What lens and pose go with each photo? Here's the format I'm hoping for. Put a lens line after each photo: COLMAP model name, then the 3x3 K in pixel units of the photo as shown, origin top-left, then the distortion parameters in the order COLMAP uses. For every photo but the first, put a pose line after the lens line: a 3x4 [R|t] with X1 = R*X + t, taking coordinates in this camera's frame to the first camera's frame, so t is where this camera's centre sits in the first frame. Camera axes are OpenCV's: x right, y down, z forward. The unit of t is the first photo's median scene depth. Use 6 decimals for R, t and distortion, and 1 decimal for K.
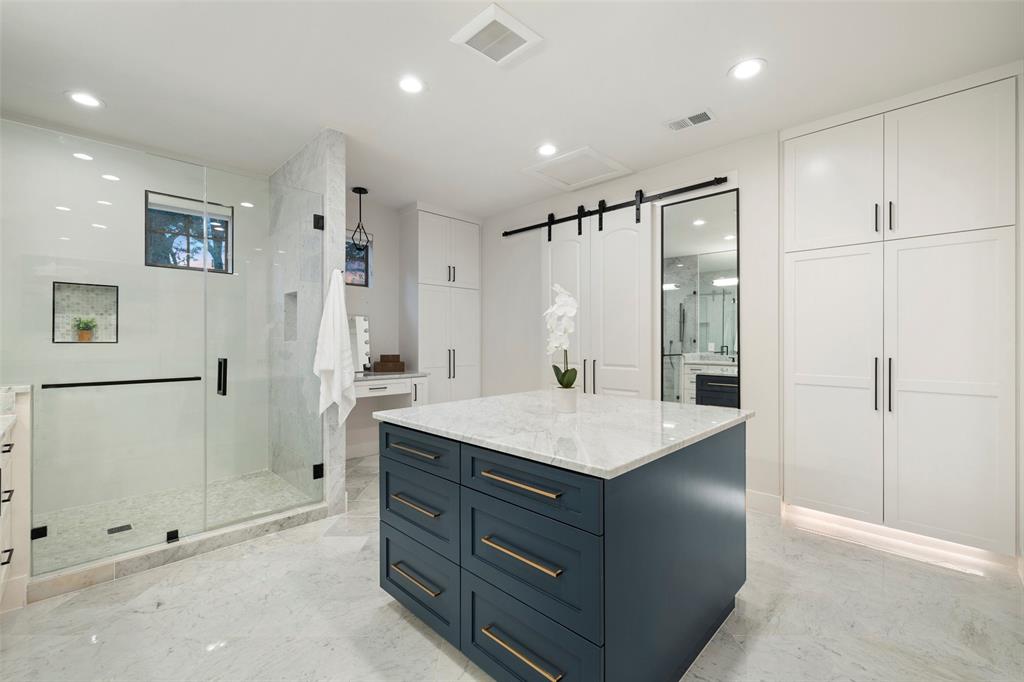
lens RADIAL K [[430.5, 0, 512.1], [0, 430.5, 337.6], [0, 0, 1]] dist [-0.001823, 0.001357]
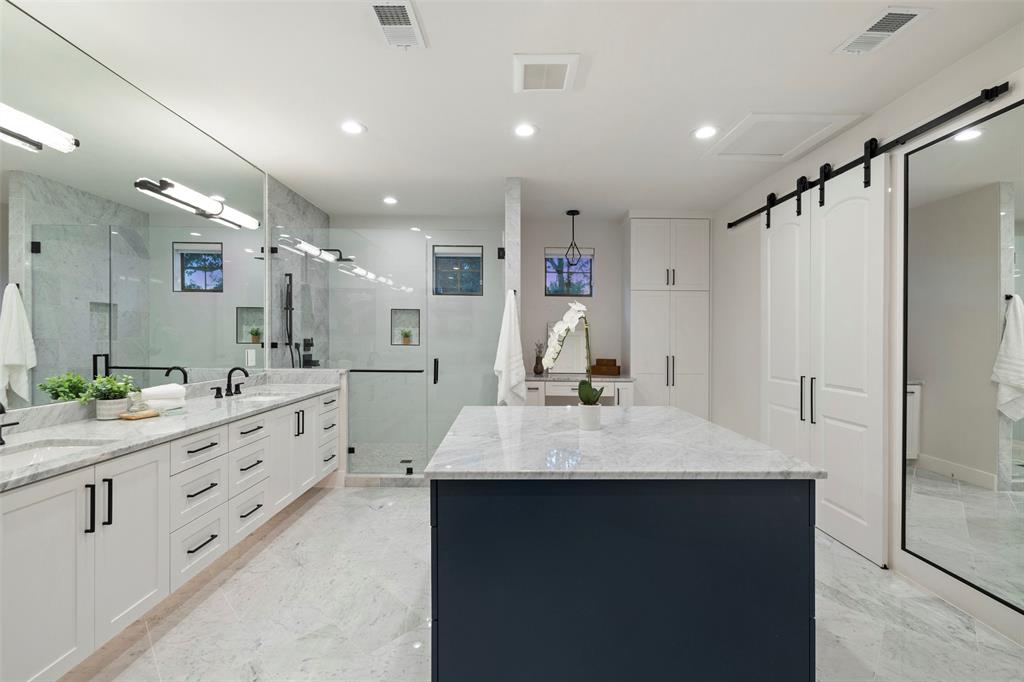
lens RADIAL K [[430.5, 0, 514.6], [0, 430.5, 340.5], [0, 0, 1]] dist [-0.001823, 0.001357]
pose [[0.717952, 0.010927, -0.696007, 0.371011], [-0.004594, 0.999929, 0.010960, -0.020997], [0.696078, -0.004671, 0.717951, 0.094147]]
